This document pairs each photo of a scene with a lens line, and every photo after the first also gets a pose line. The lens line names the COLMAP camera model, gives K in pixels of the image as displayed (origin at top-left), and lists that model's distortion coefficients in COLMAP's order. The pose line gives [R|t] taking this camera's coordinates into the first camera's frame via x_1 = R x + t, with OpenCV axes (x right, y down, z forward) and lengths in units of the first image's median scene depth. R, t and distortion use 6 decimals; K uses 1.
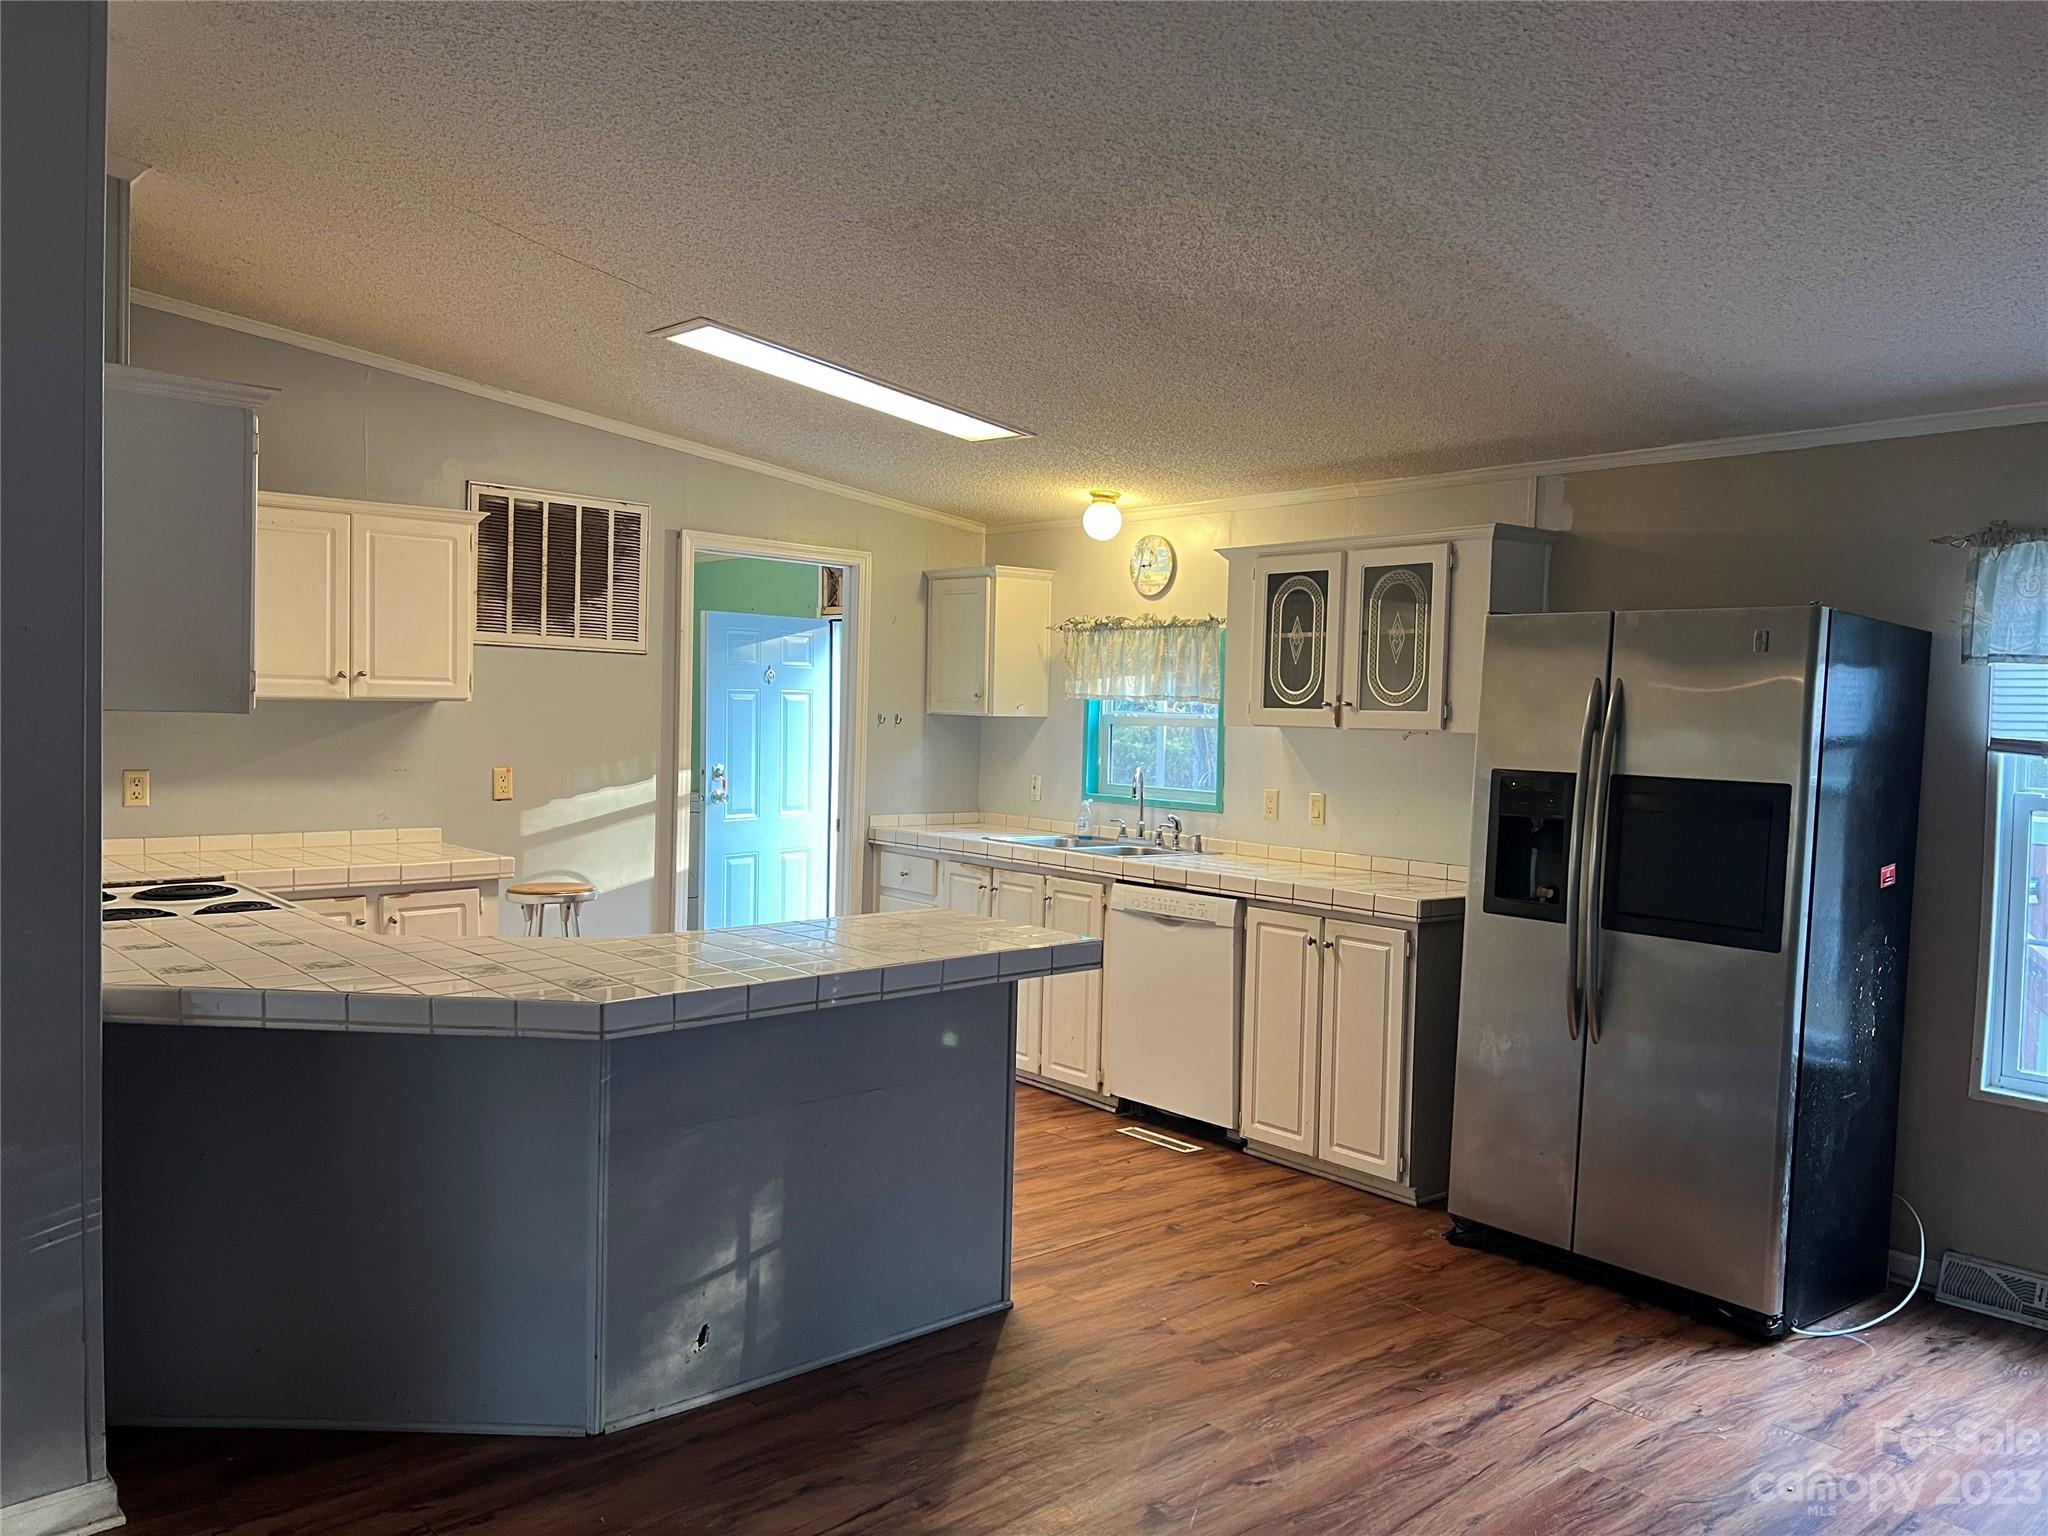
lens RADIAL K [[1536.1, 0, 1027.5], [0, 1536.1, 769.2], [0, 0, 1]] dist [0.007359, -0.010401]
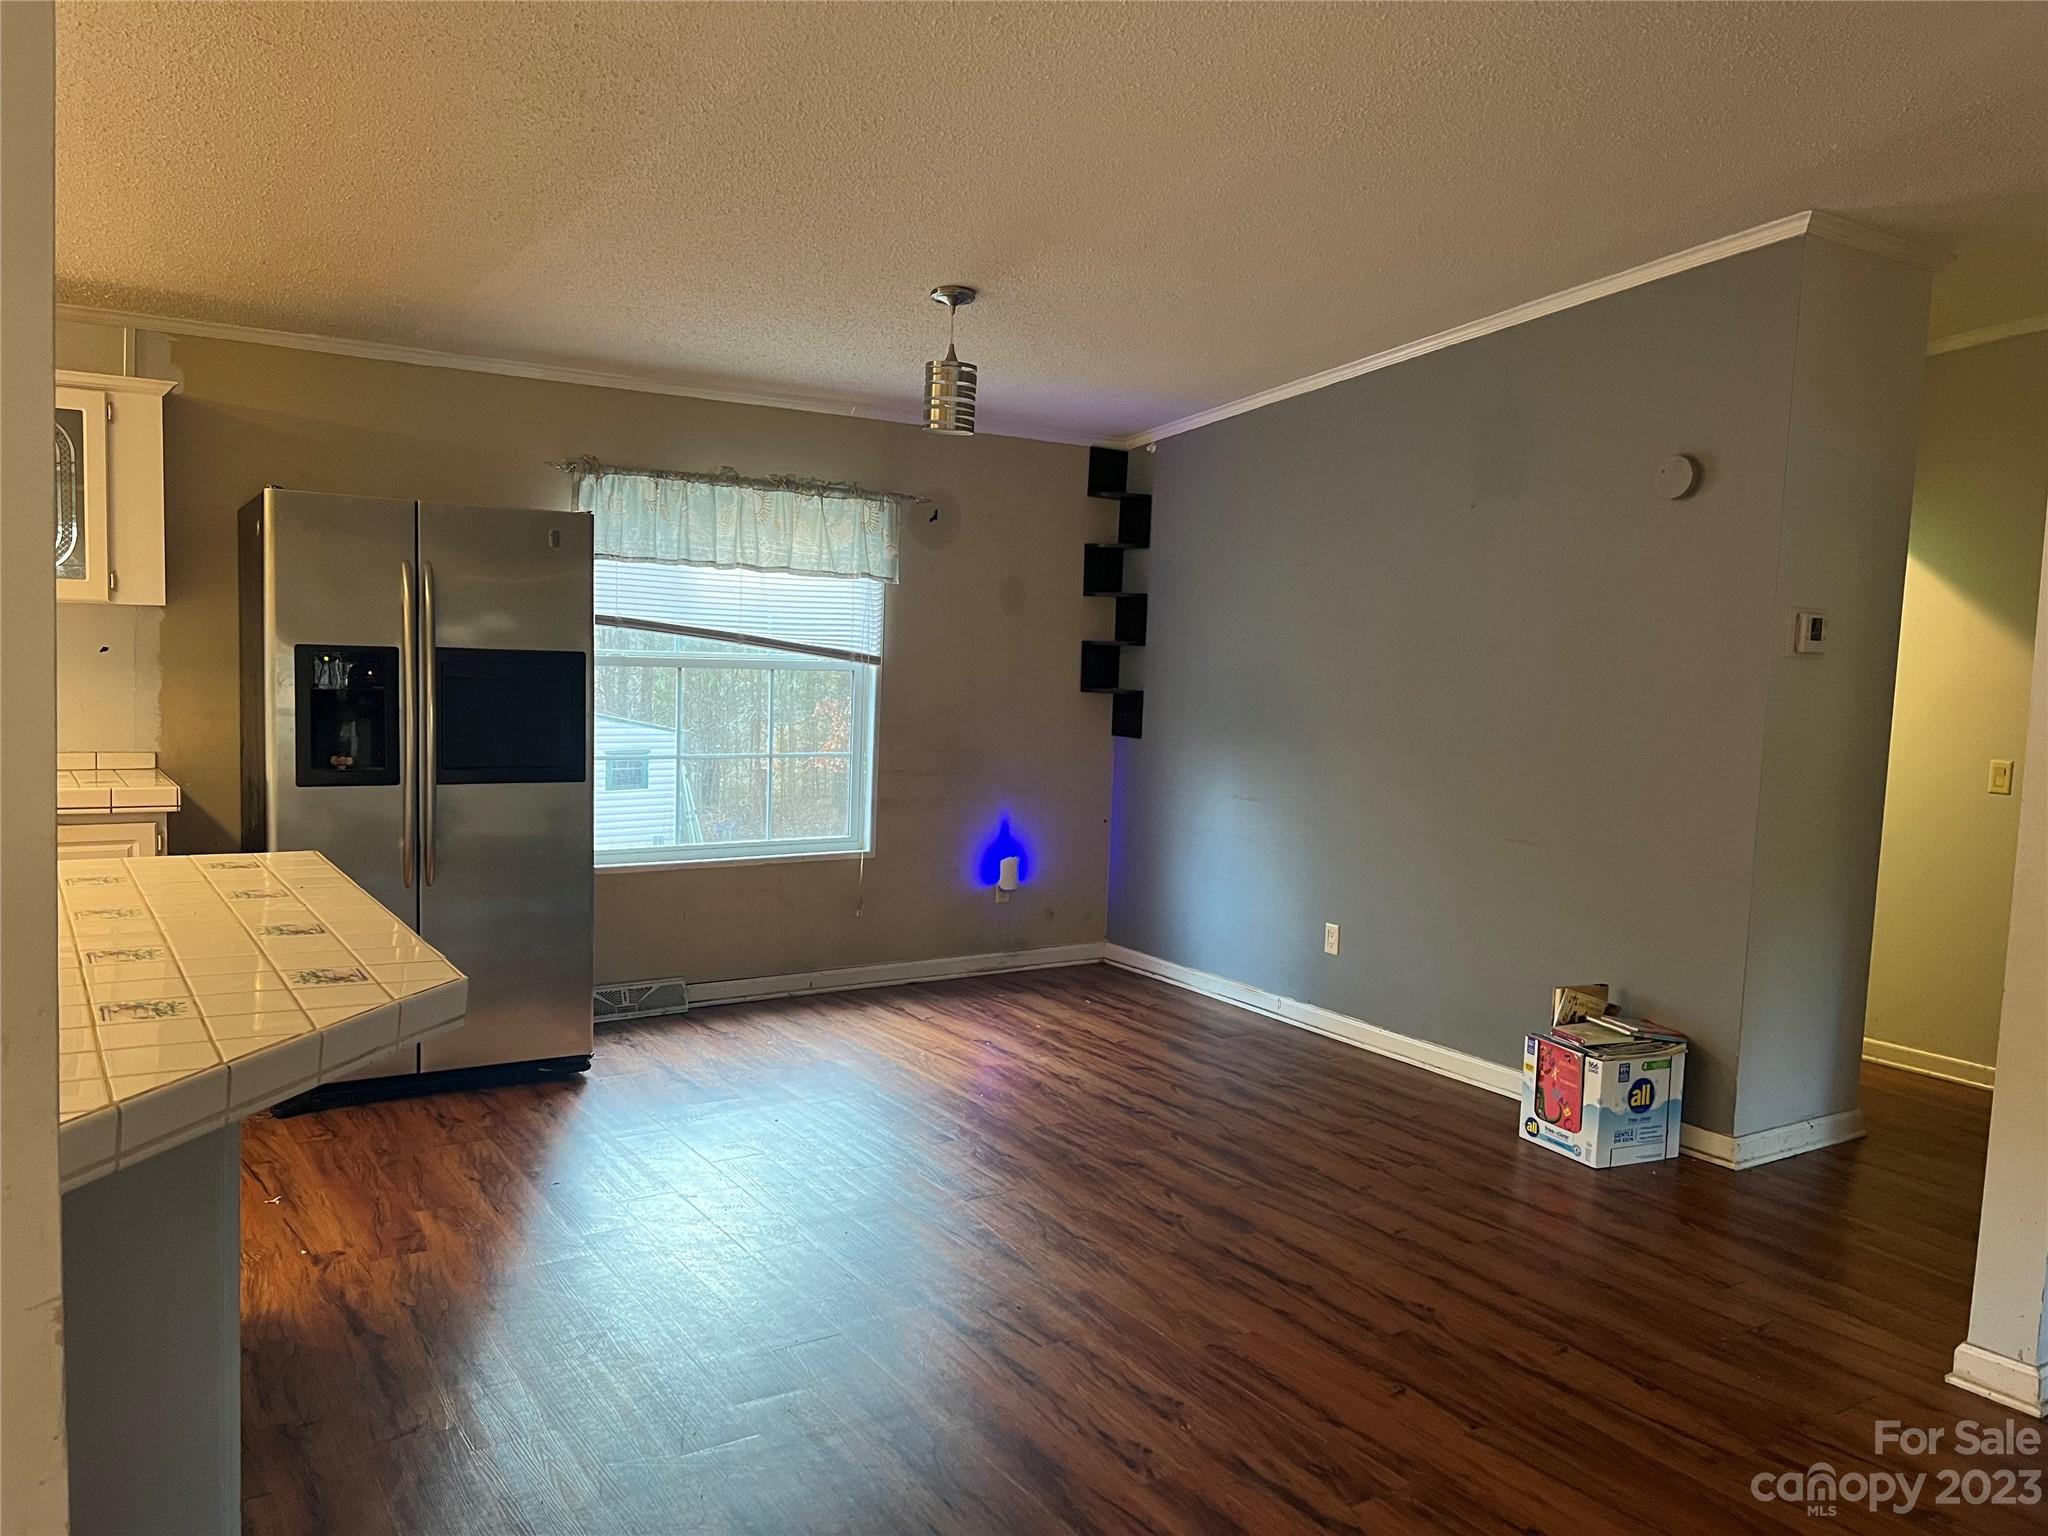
lens RADIAL K [[1536.1, 0, 1027.3], [0, 1536.1, 773.9], [0, 0, 1]] dist [0.007359, -0.010401]
pose [[0.121103, -0.108134, 0.986733, -0.558529], [0.005260, 0.994105, 0.108296, -0.019470], [-0.992626, -0.007925, 0.120957, 0.348226]]
